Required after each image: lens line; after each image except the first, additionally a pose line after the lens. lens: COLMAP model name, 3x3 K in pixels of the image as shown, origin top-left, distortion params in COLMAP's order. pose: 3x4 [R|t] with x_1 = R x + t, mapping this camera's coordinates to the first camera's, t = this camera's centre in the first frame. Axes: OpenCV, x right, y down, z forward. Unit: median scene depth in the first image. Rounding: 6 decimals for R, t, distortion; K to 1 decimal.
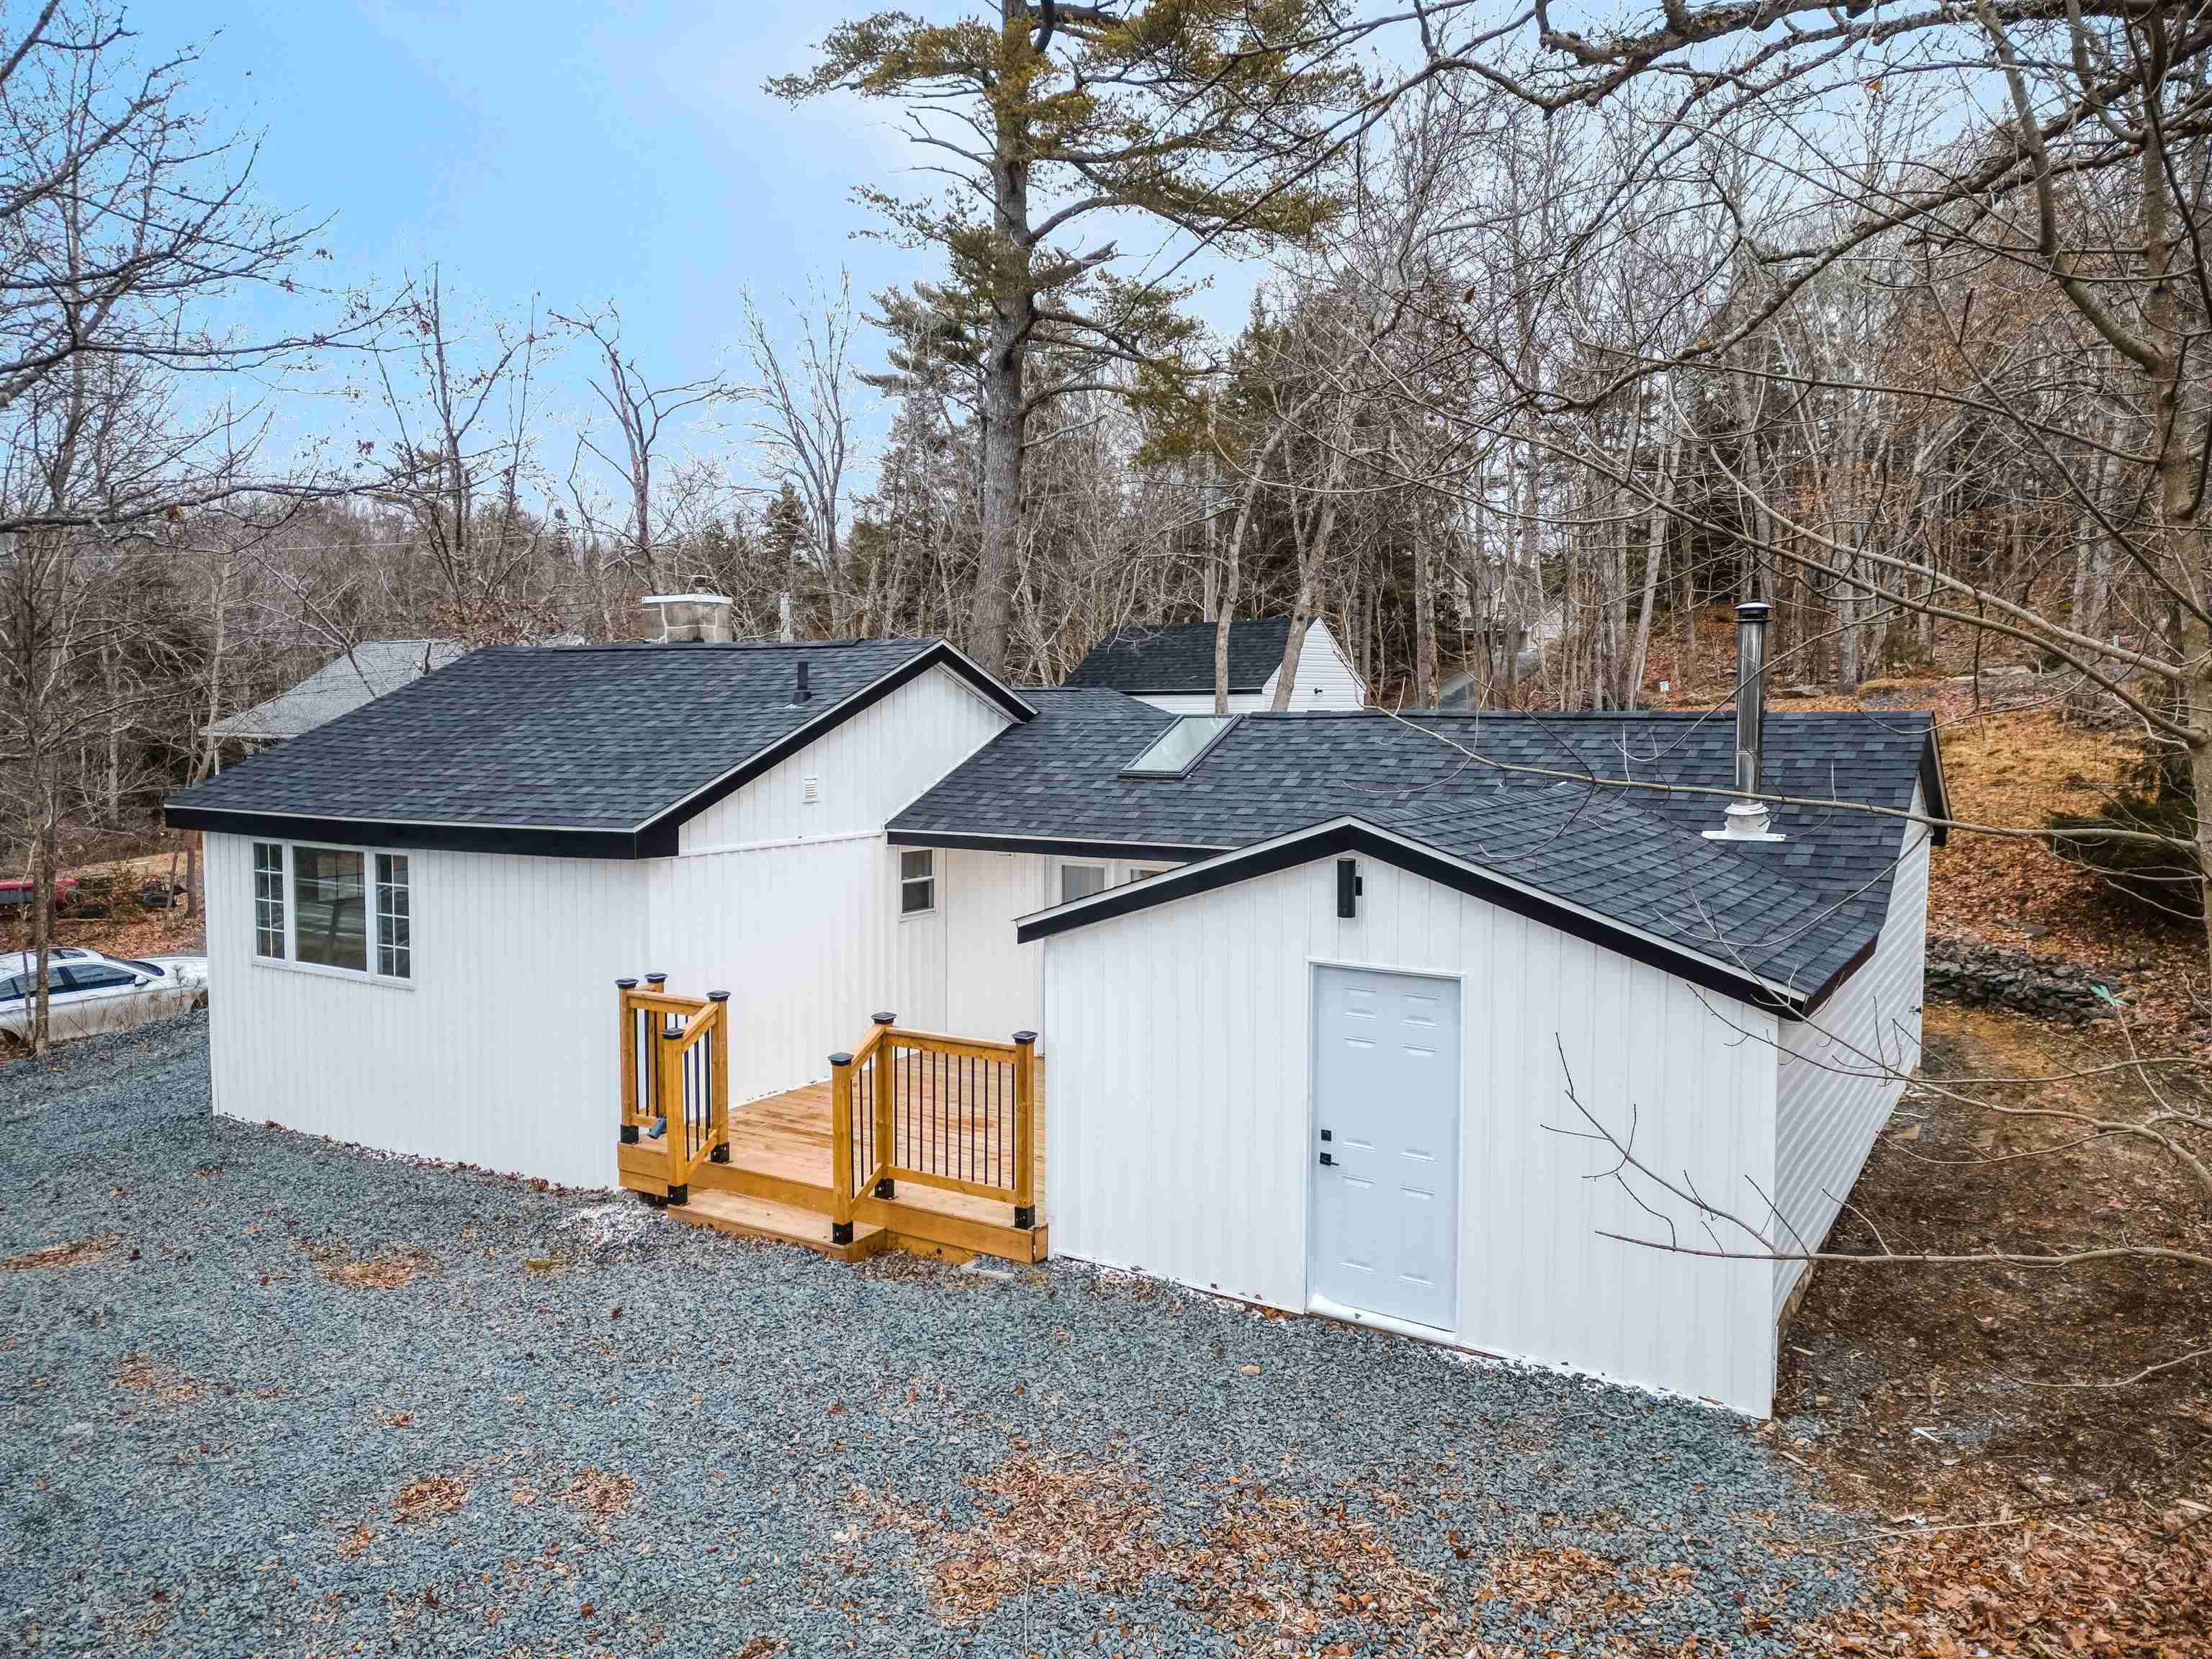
lens RADIAL K [[1532.3, 0, 1096.5], [0, 1532.3, 830.5], [0, 0, 1]] dist [0.091293, -0.088386]
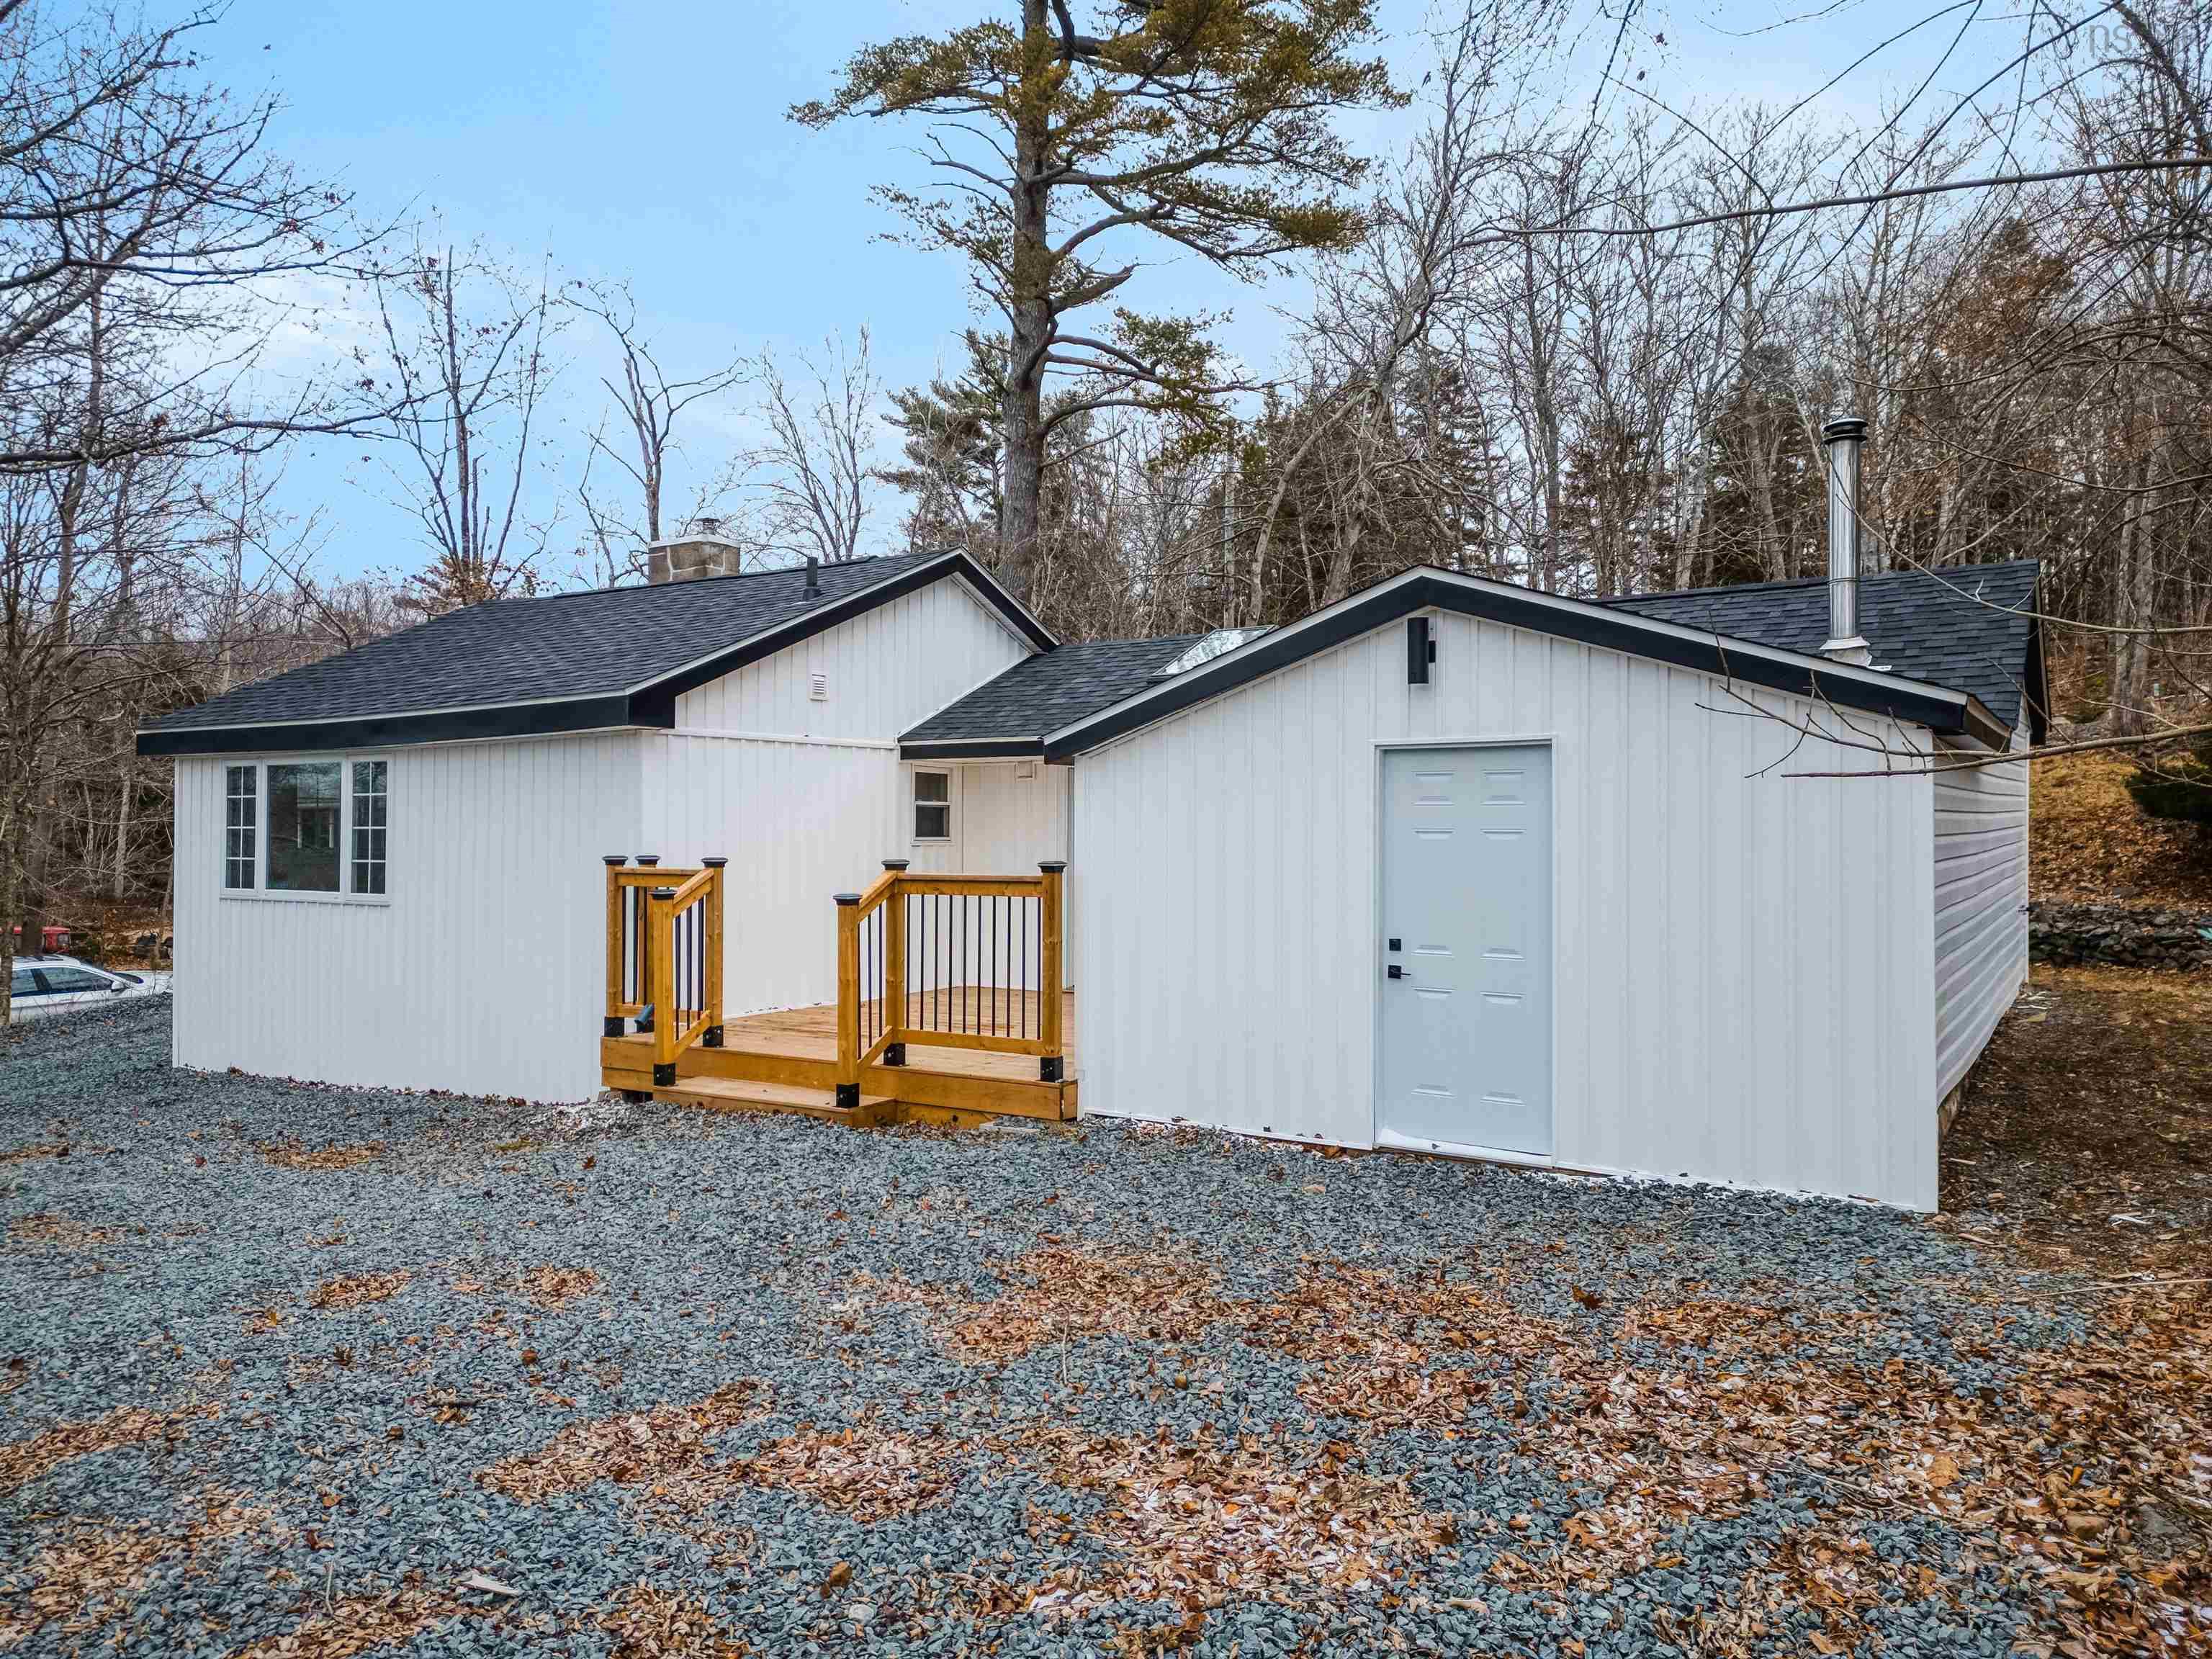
lens RADIAL K [[1532.3, 0, 1096.5], [0, 1532.3, 830.5], [0, 0, 1]] dist [0.091293, -0.088386]
pose [[0.999971, 0.000899, -0.007533, -0.011789], [-0.001504, 0.996740, -0.080663, 0.155462], [0.007436, 0.080672, 0.996713, 0.088411]]
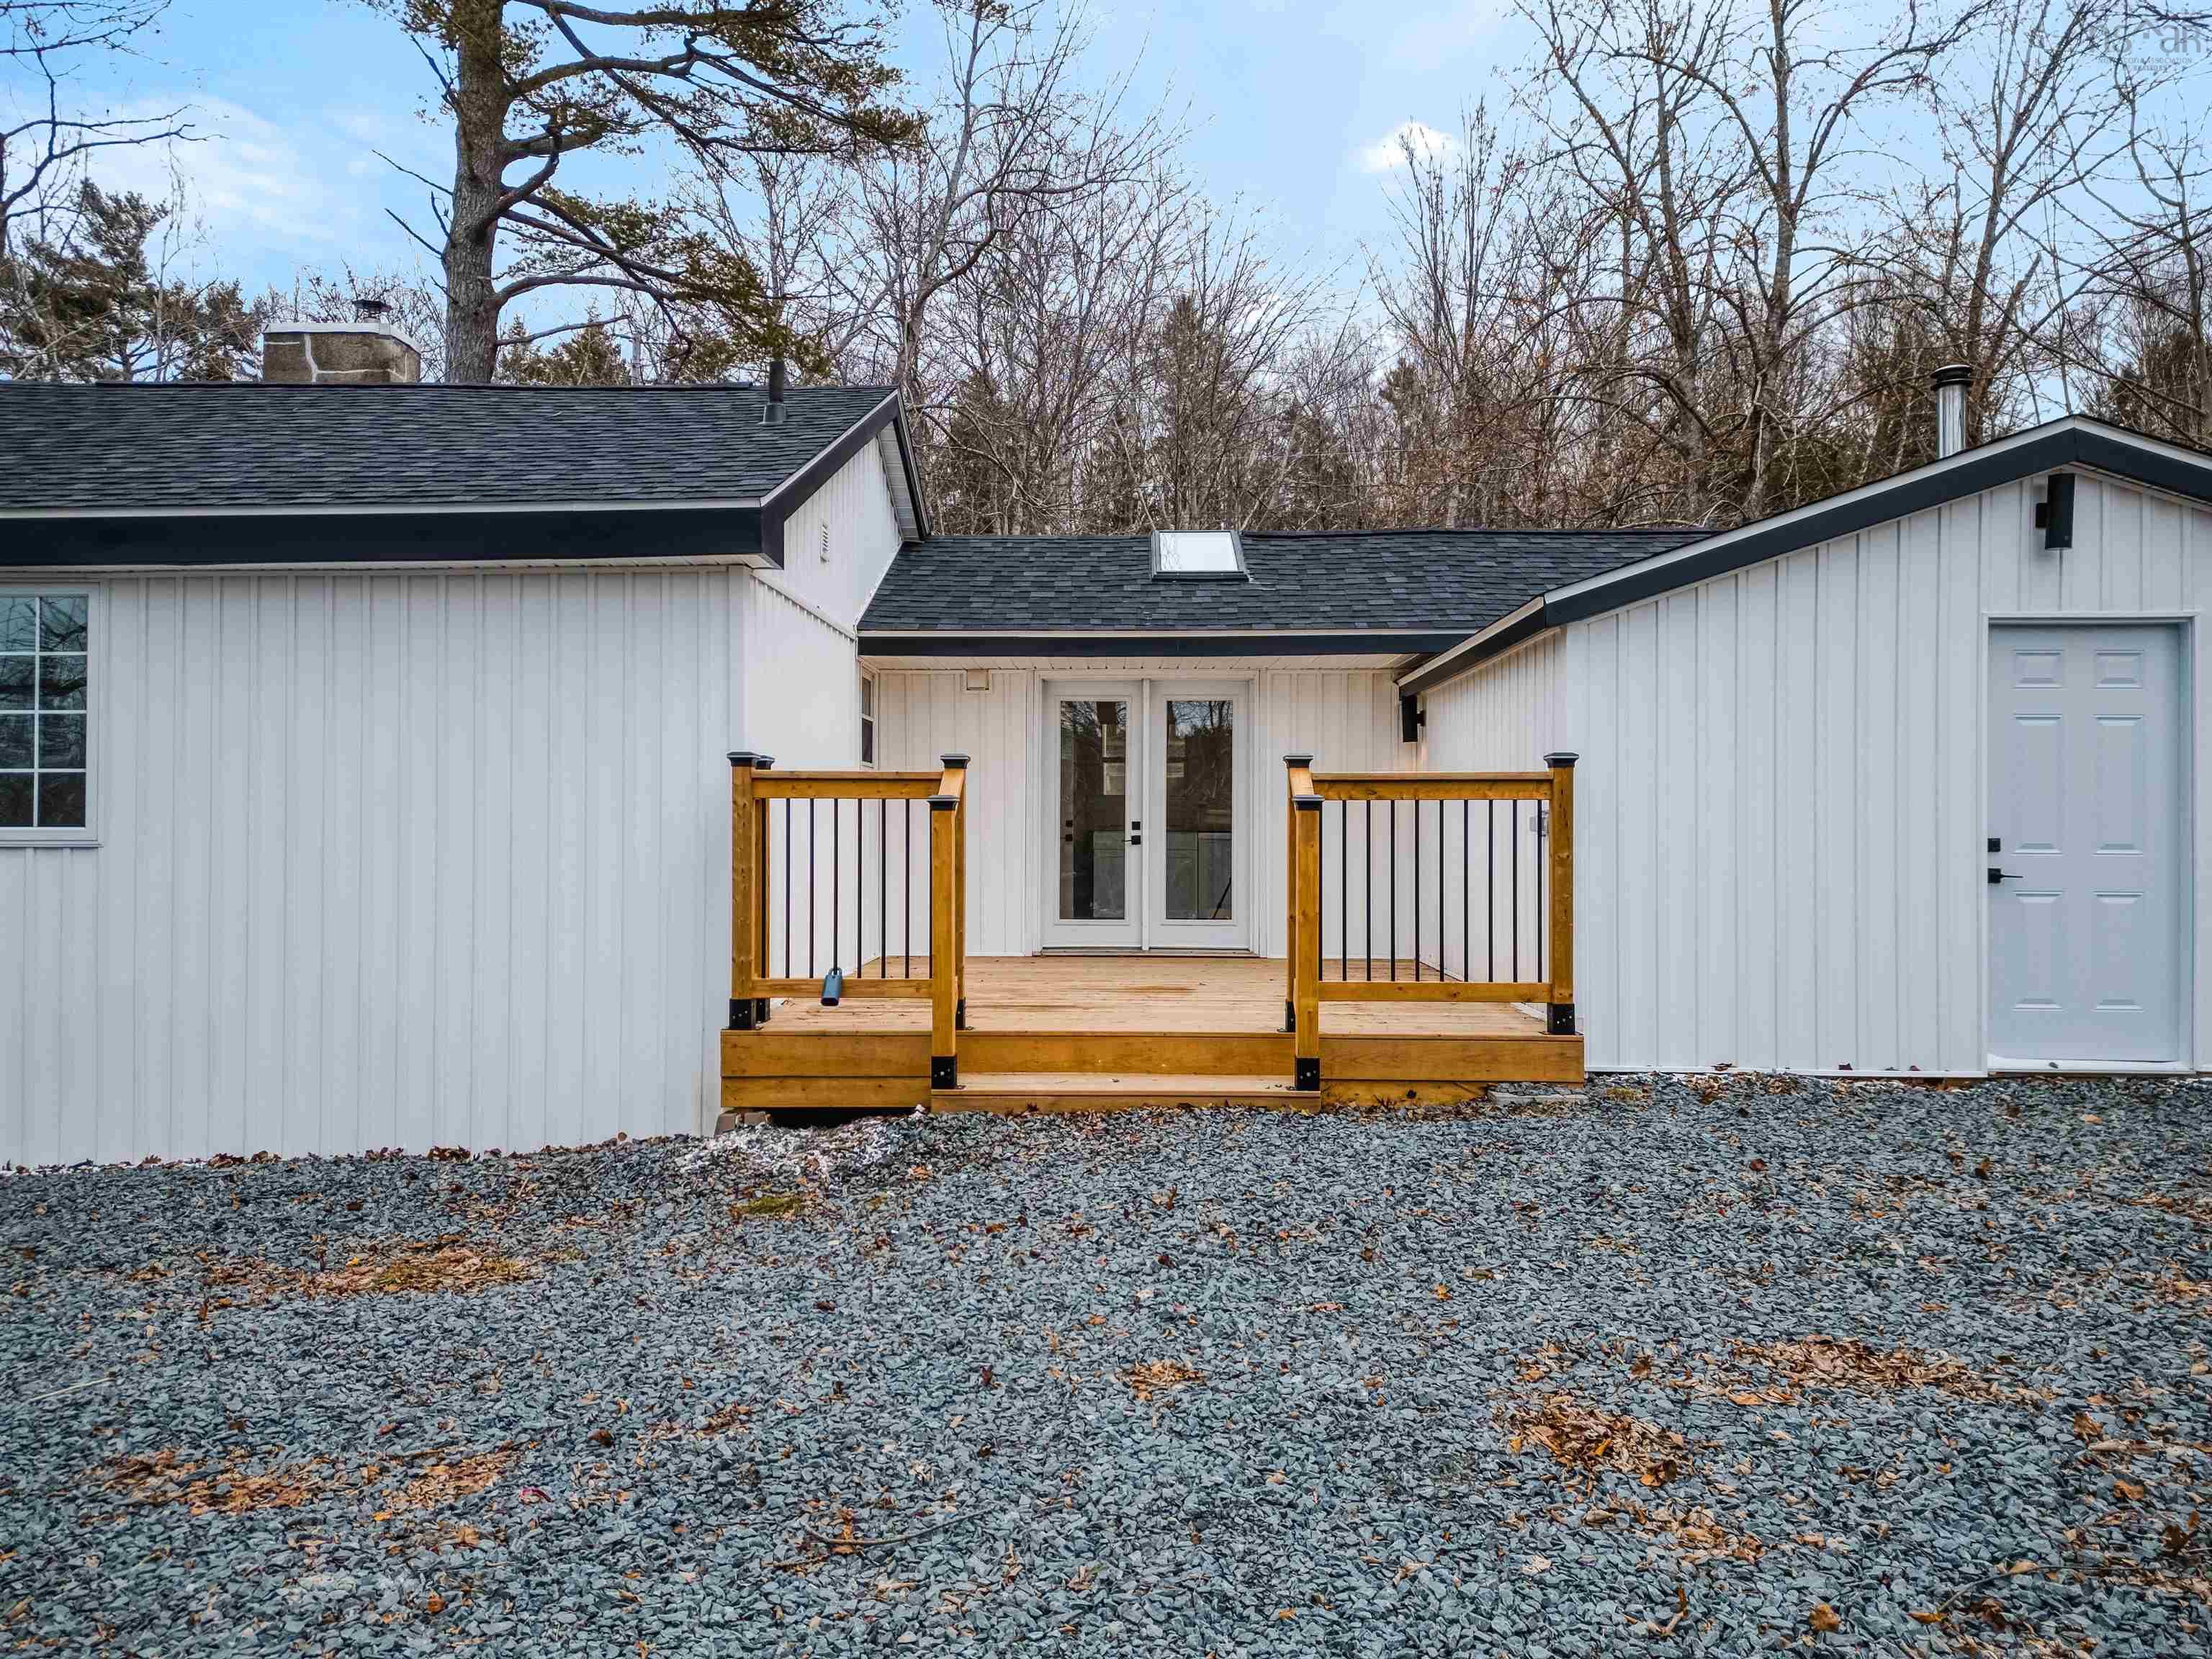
lens RADIAL K [[1532.3, 0, 1096.5], [0, 1532.3, 830.5], [0, 0, 1]] dist [0.091293, -0.088386]
pose [[0.853827, 0.003077, 0.520548, -0.498455], [0.038672, 0.996844, -0.069324, 0.173658], [-0.519118, 0.079321, 0.851014, 0.425221]]
